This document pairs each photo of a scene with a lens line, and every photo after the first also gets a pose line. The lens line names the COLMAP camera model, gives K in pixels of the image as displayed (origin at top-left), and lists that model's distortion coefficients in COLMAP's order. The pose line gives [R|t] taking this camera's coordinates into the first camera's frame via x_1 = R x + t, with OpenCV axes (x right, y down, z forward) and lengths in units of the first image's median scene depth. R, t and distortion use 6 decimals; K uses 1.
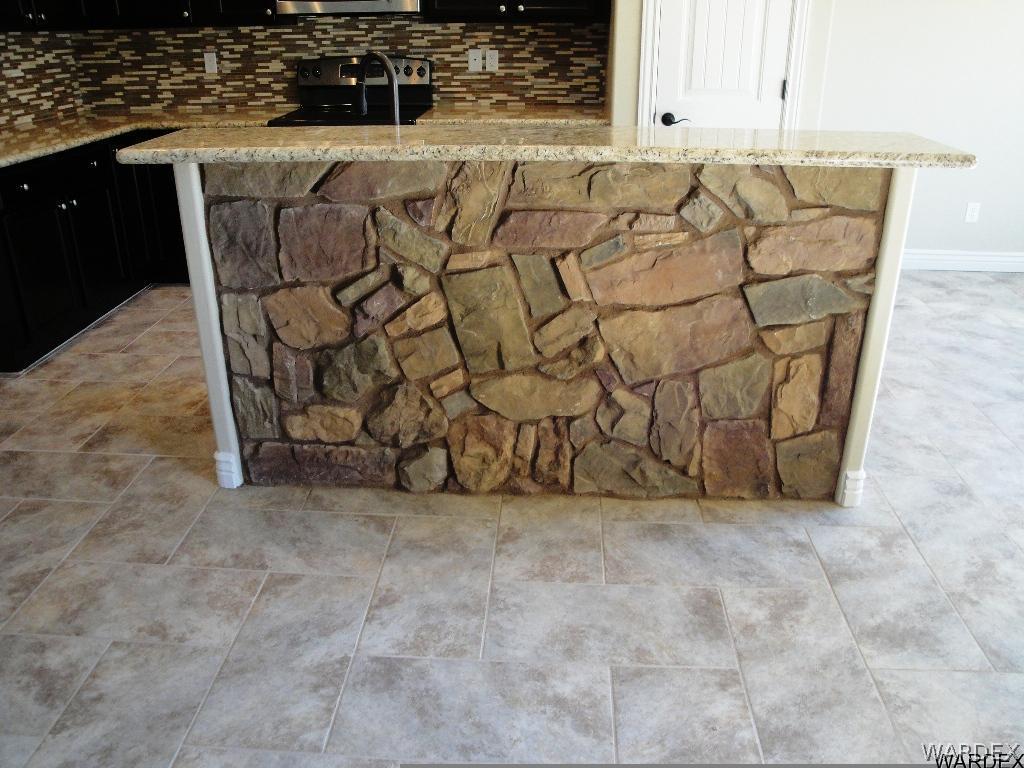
lens RADIAL K [[843.0, 0, 512.7], [0, 843.0, 388.0], [0, 0, 1]] dist [-0.168685, 0.150979]
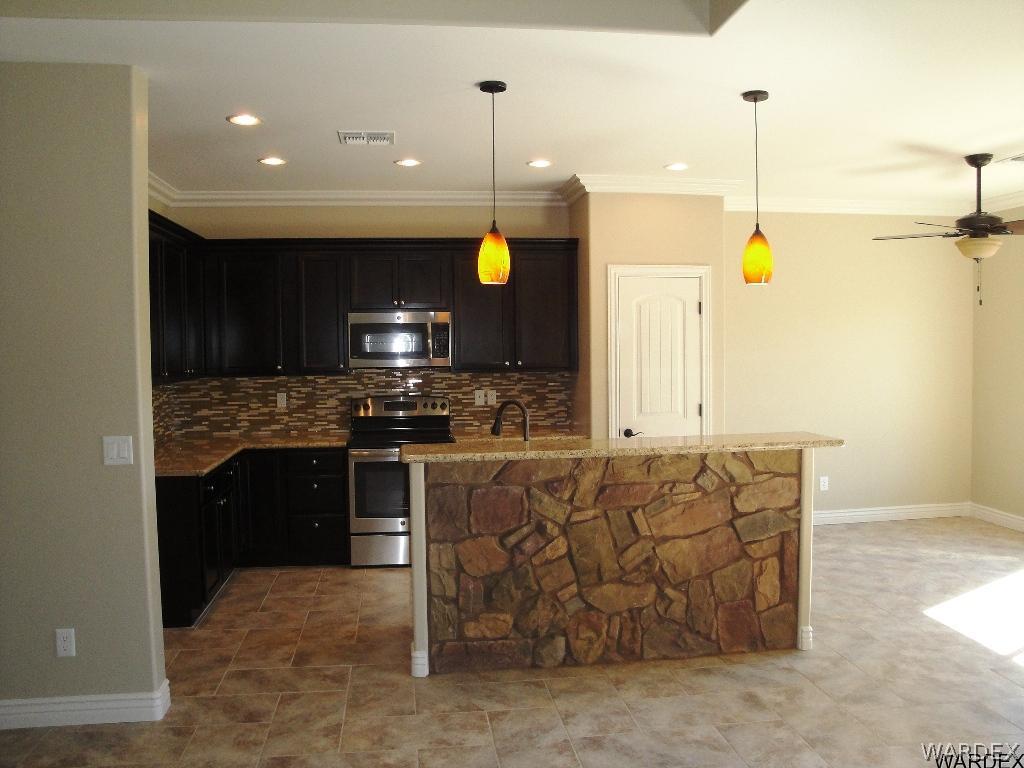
lens RADIAL K [[843.0, 0, 512.7], [0, 843.0, 388.0], [0, 0, 1]] dist [-0.168685, 0.150979]
pose [[0.982213, -0.021139, 0.186577, -0.277503], [0.087813, 0.930001, -0.356914, 0.113051], [-0.165971, 0.366949, 0.915315, -0.356195]]
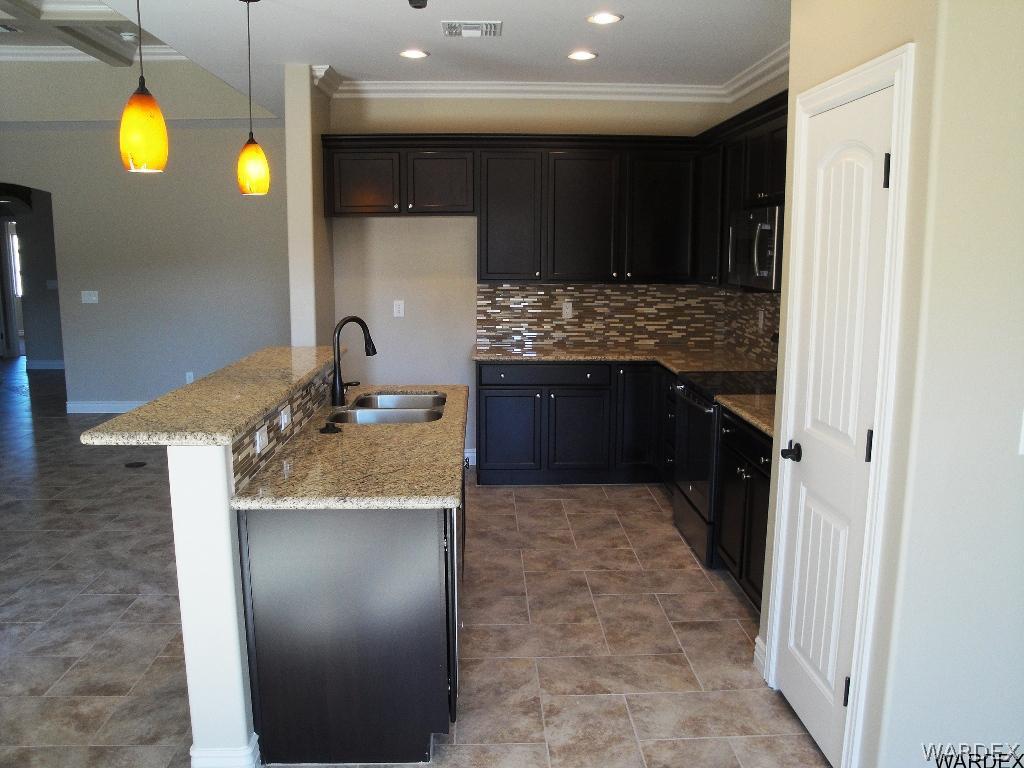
lens RADIAL K [[840.3, 0, 512.0], [0, 840.3, 384.0], [0, 0, 1]] dist [-0.168289, 0.146524]
pose [[0.092897, 0.161998, -0.982409, 0.793611], [-0.414733, 0.903302, 0.109736, -0.331512], [0.905189, 0.397243, 0.151100, 0.605392]]
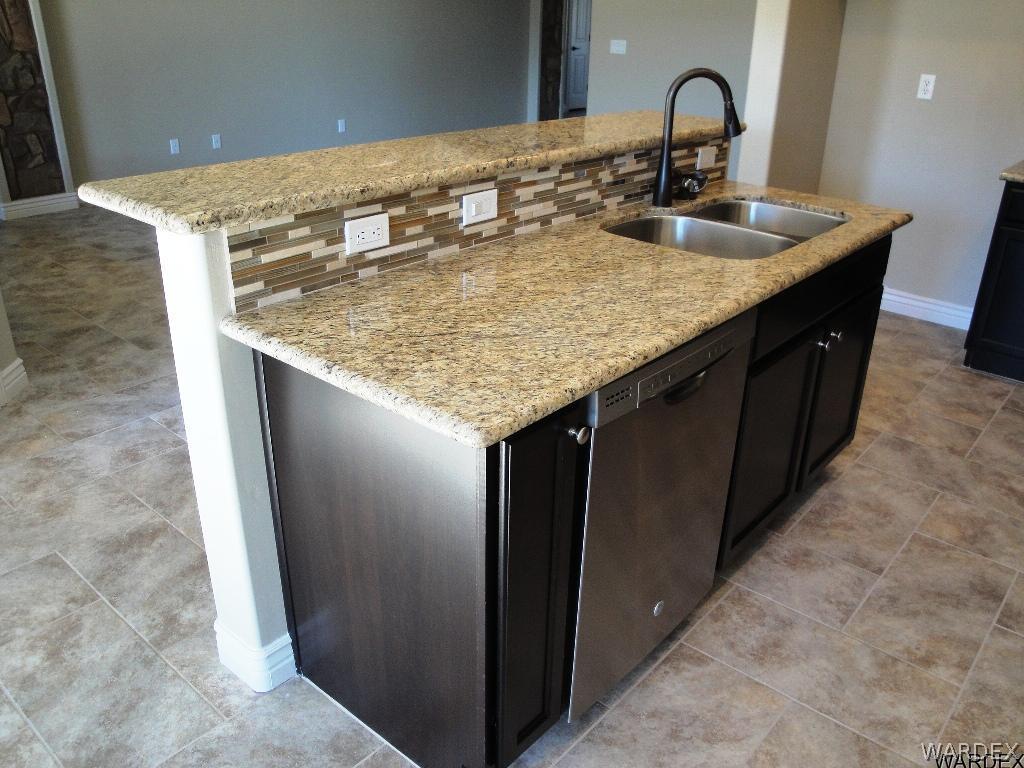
lens RADIAL K [[840.3, 0, 512.0], [0, 840.3, 384.0], [0, 0, 1]] dist [-0.168289, 0.146524]
pose [[-0.610976, 0.318771, -0.724633, 0.437356], [-0.346851, 0.715022, 0.606991, -0.363414], [0.711620, 0.622196, -0.326296, 0.772078]]
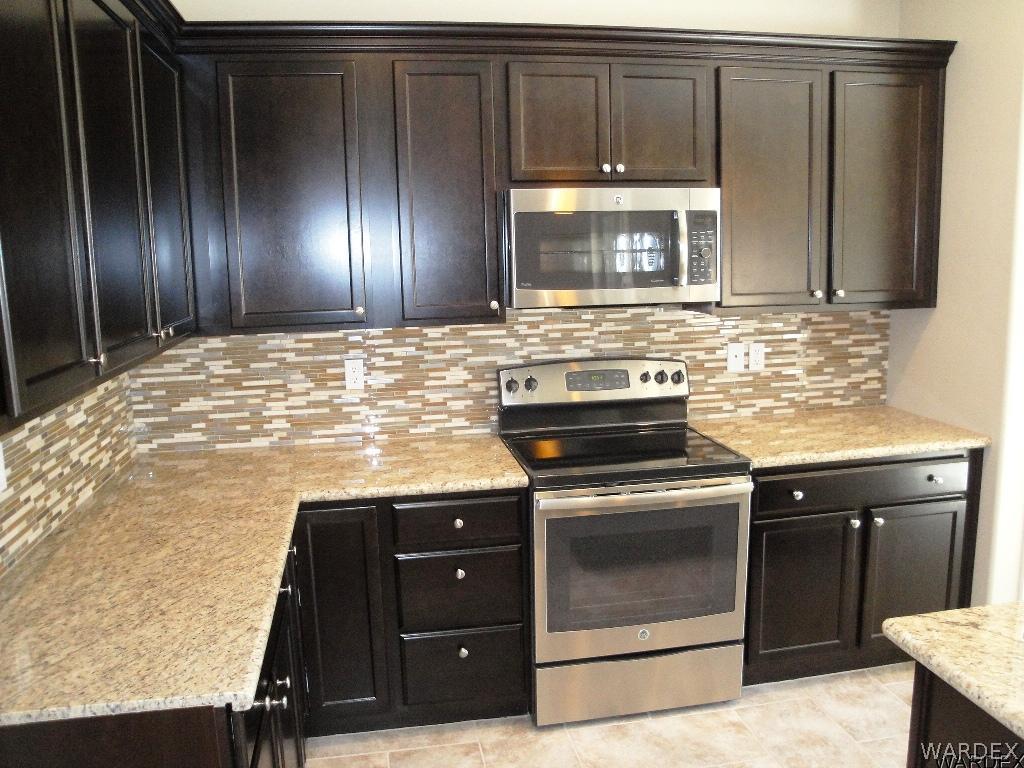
lens RADIAL K [[843.0, 0, 512.7], [0, 843.0, 388.0], [0, 0, 1]] dist [-0.168685, 0.150979]
pose [[0.971987, -0.062391, 0.226601, -0.439166], [0.119293, 0.961665, -0.246920, -0.227662], [-0.202509, 0.267035, 0.942169, 0.373450]]
